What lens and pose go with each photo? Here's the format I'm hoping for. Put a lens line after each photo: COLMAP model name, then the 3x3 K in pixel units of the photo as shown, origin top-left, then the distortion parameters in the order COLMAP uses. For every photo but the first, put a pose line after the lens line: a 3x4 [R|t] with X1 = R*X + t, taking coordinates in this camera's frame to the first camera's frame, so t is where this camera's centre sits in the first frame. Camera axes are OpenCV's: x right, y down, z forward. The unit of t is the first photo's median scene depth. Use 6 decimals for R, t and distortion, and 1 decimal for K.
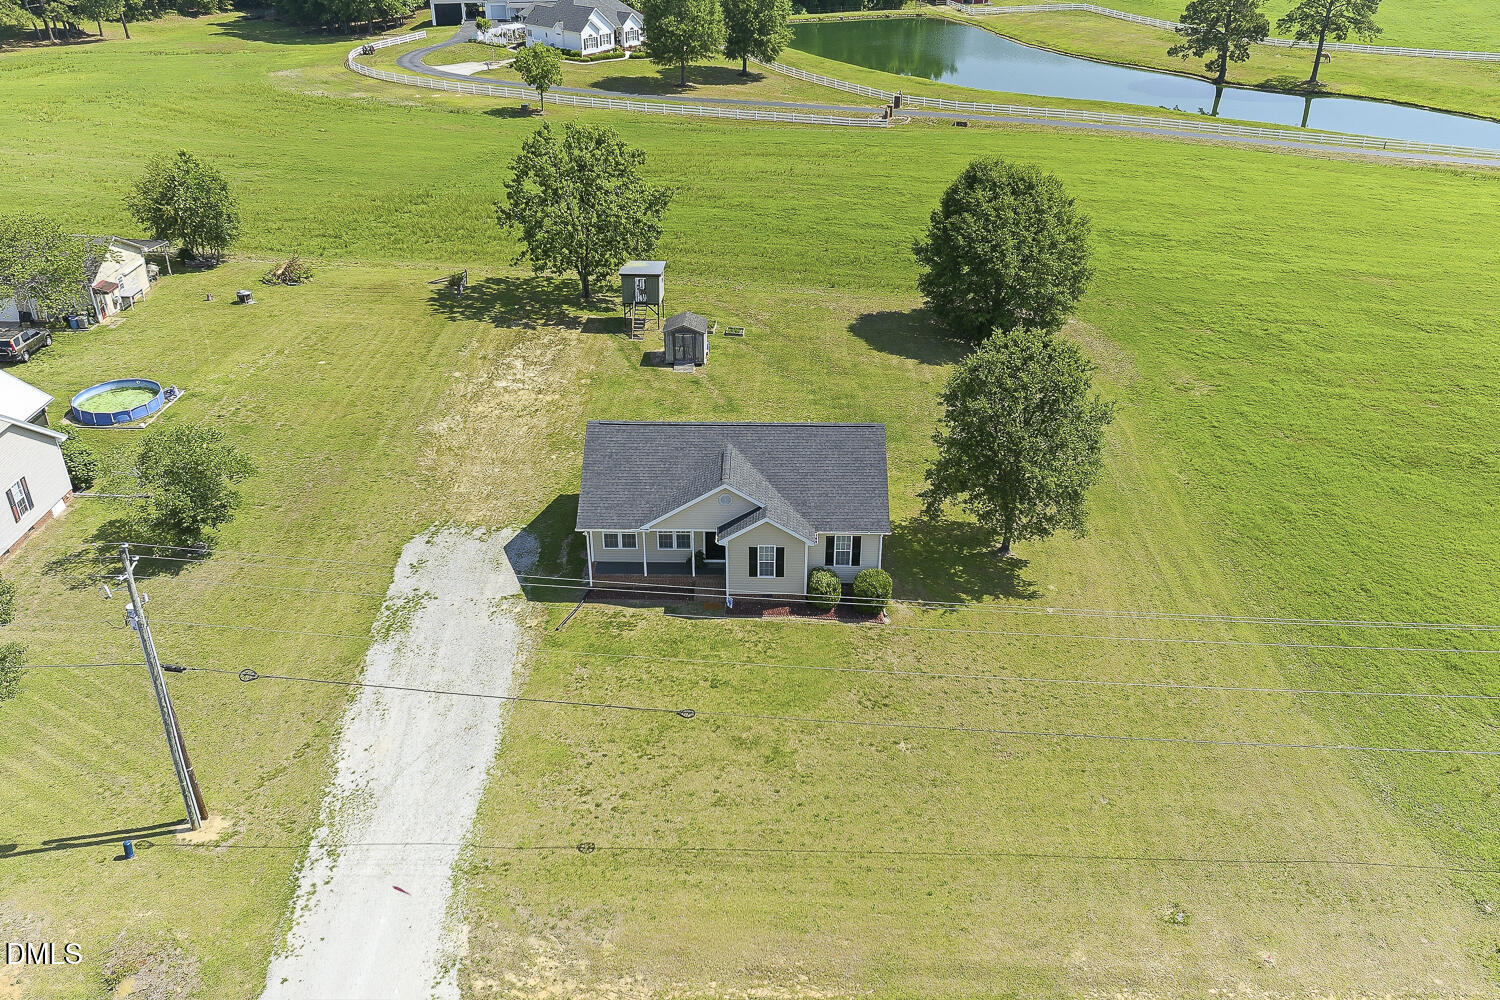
lens RADIAL K [[1230.5, 0, 756.1], [0, 1230.5, 493.5], [0, 0, 1]] dist [0.002546, -0.017419]
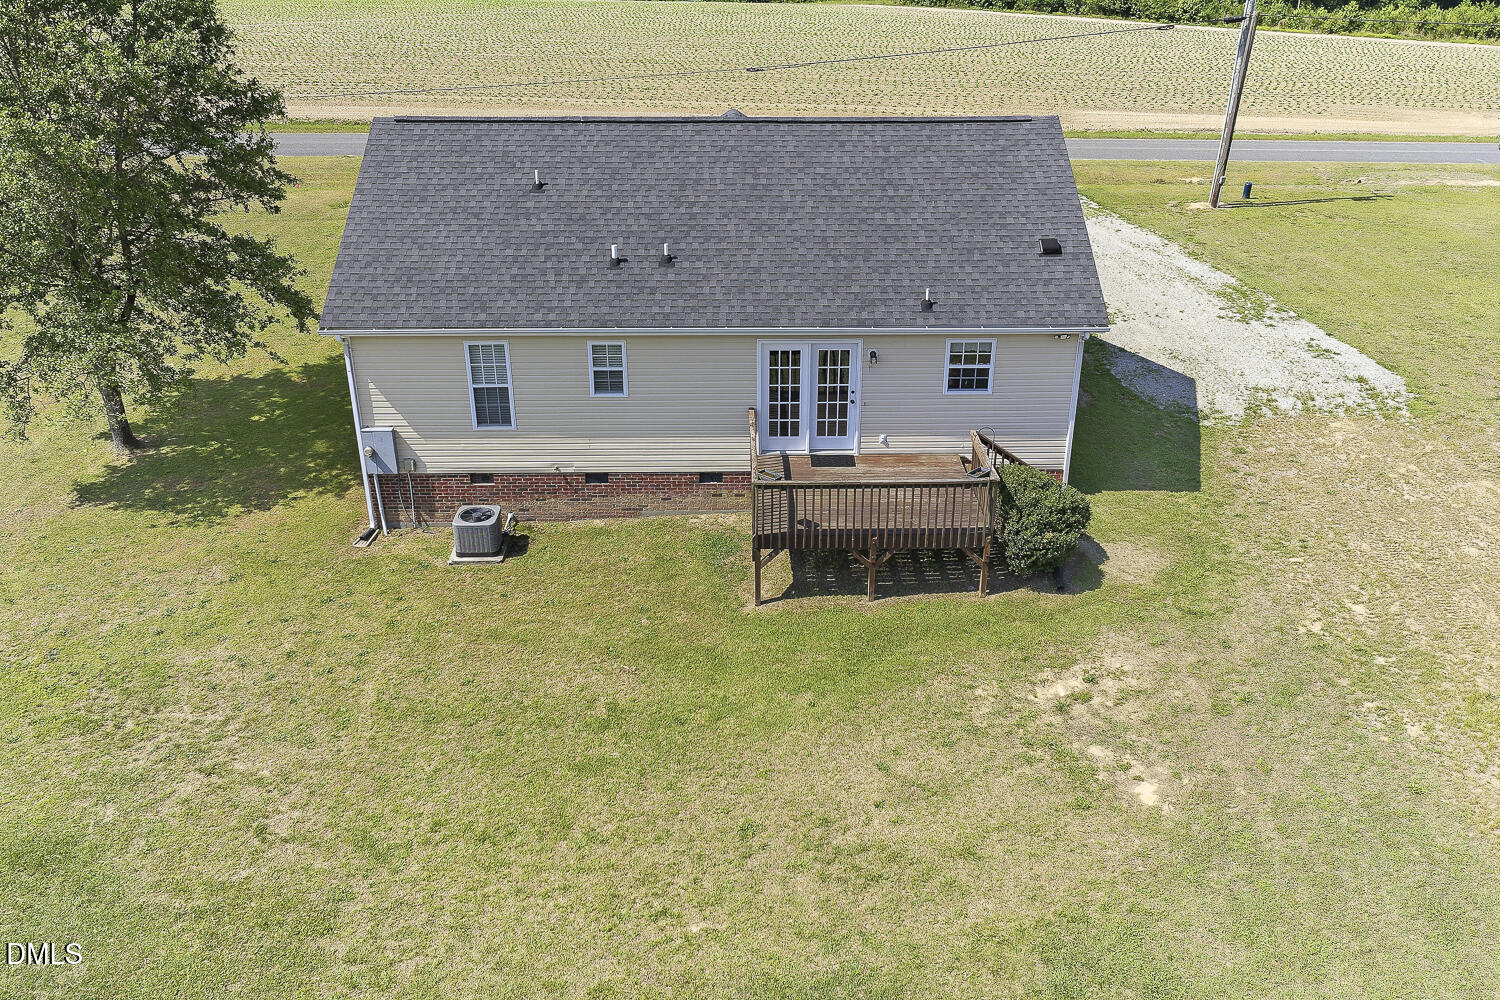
lens RADIAL K [[1230.5, 0, 760.0], [0, 1230.5, 500.0], [0, 0, 1]] dist [0.002546, -0.017419]
pose [[-0.999391, 0.009853, -0.033478, -0.015940], [-0.021512, 0.581436, 0.813307, -0.315198], [0.027479, 0.813532, -0.580870, 1.298506]]
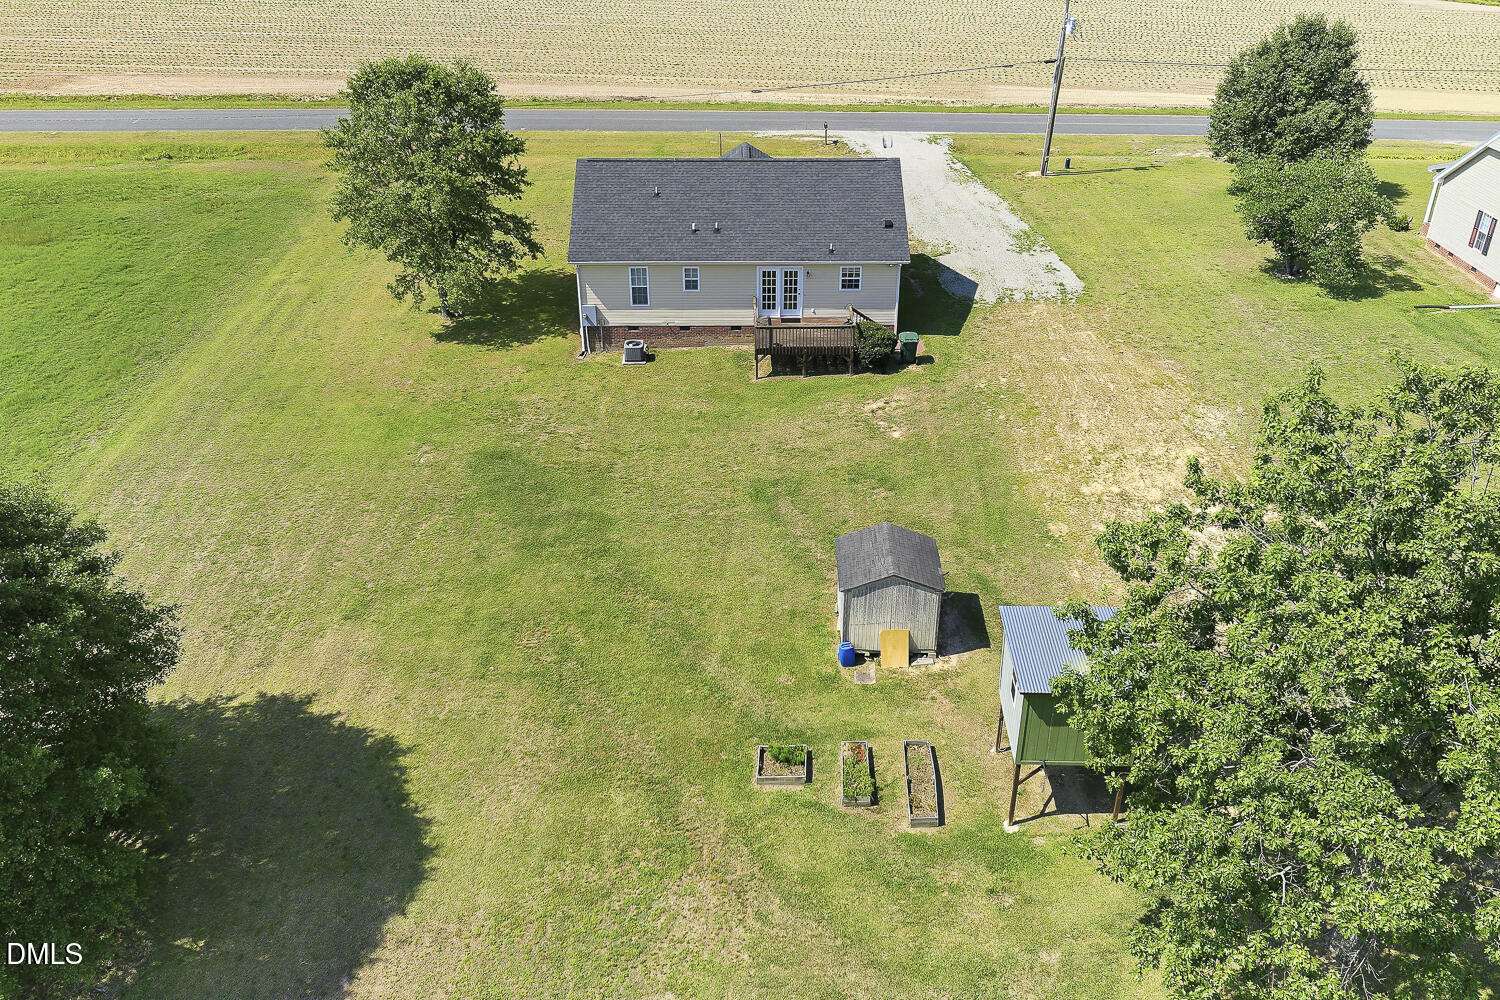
lens RADIAL K [[1230.5, 0, 756.6], [0, 1230.5, 500.5], [0, 0, 1]] dist [0.002546, -0.017419]
pose [[-0.999546, 0.009546, -0.028577, -0.002171], [-0.019547, 0.516330, 0.856166, -0.678663], [0.022928, 0.856336, -0.515909, 1.614545]]
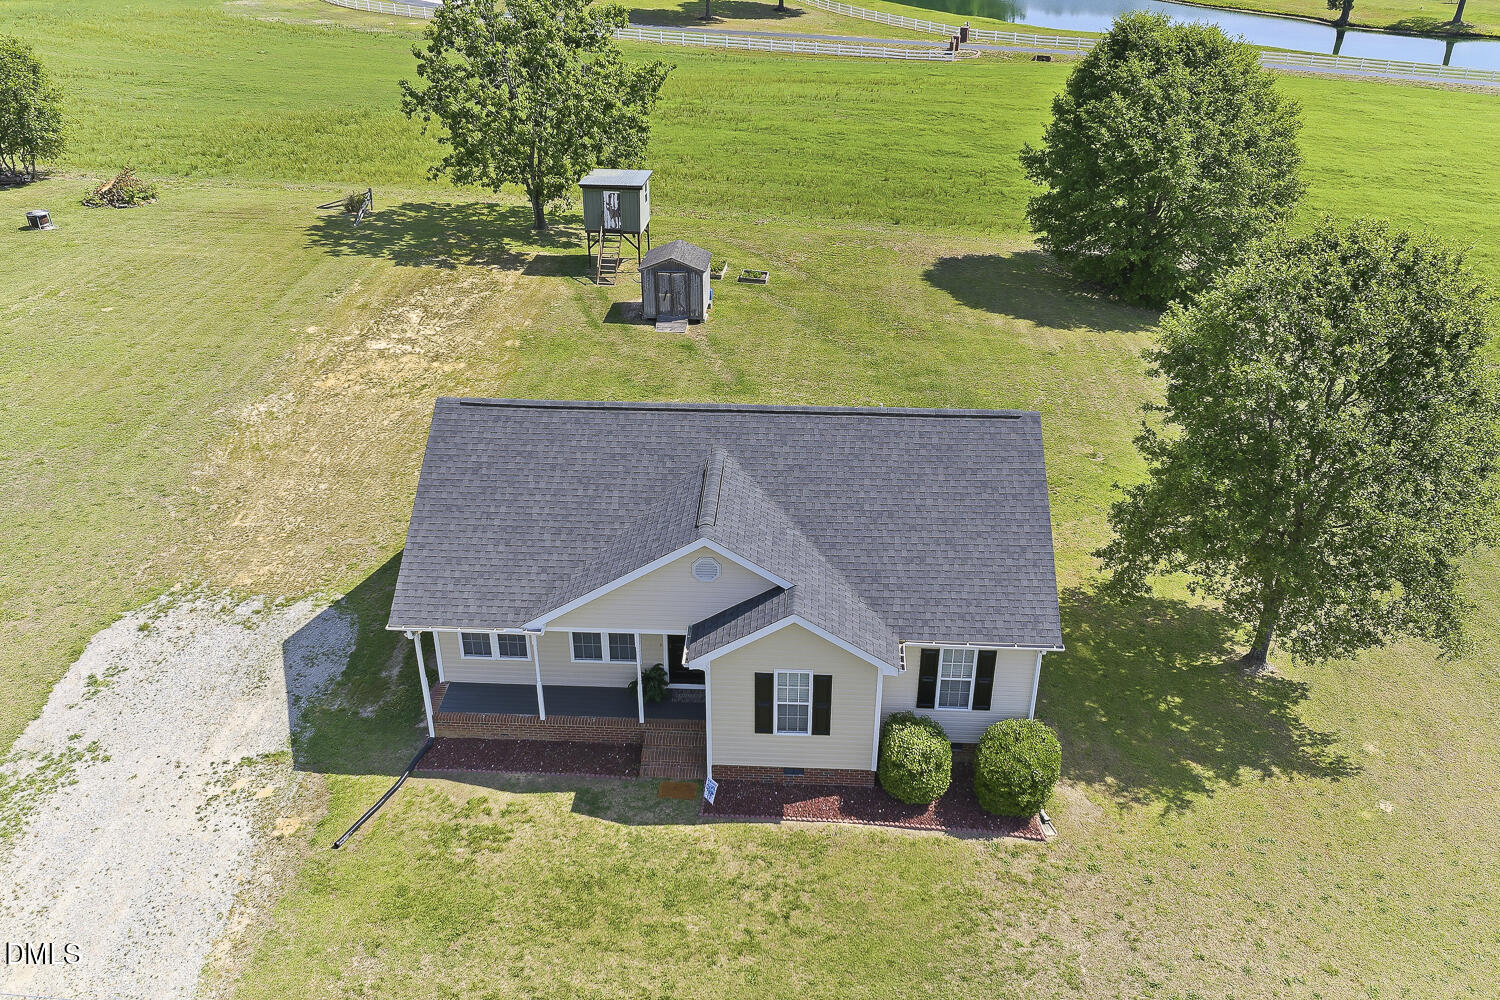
lens RADIAL K [[1230.5, 0, 754.4], [0, 1230.5, 493.3], [0, 0, 1]] dist [0.002546, -0.017419]
pose [[0.999471, 0.015702, -0.028466, 0.005385], [-0.015666, 0.999876, 0.001516, -0.022170], [0.028486, -0.001070, 0.999594, 0.483971]]
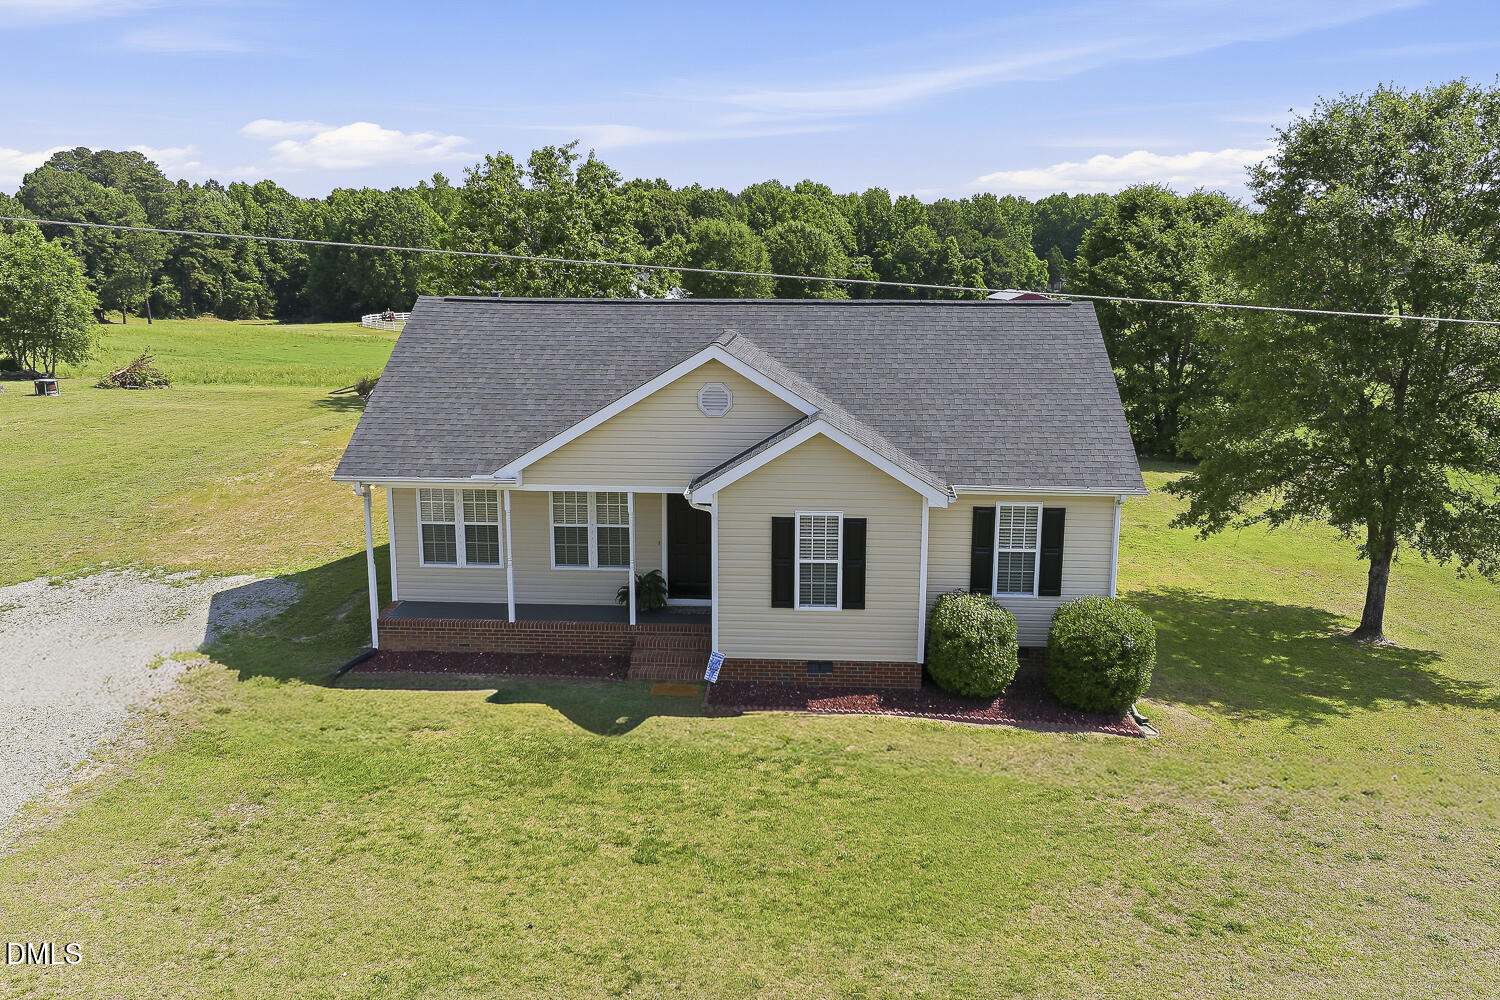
lens RADIAL K [[1230.5, 0, 754.3], [0, 1230.5, 495.2], [0, 0, 1]] dist [0.002546, -0.017419]
pose [[0.999037, 0.009961, -0.042734, 0.004239], [-0.022398, 0.953223, -0.301436, 0.135906], [0.037732, 0.302103, 0.952528, 0.572735]]
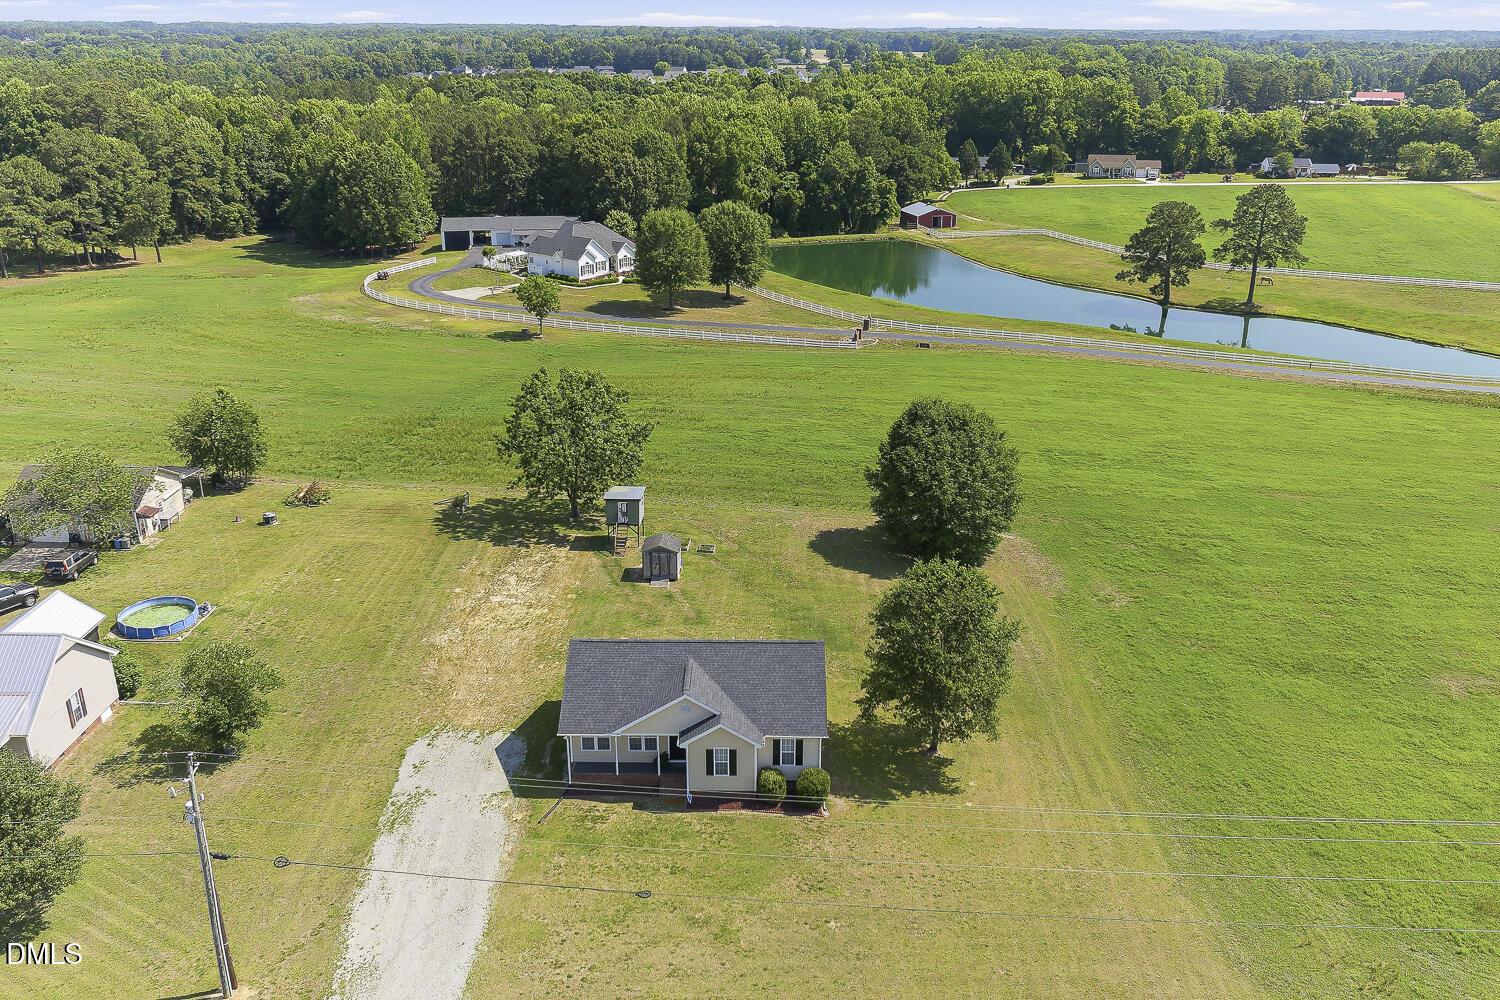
lens RADIAL K [[1230.5, 0, 755.5], [0, 1230.5, 496.0], [0, 0, 1]] dist [0.002546, -0.017419]
pose [[0.999989, -0.001789, 0.004414, 0.032513], [0.002424, 0.988937, -0.148317, -0.018547], [-0.004100, 0.148326, 0.988930, -0.167630]]
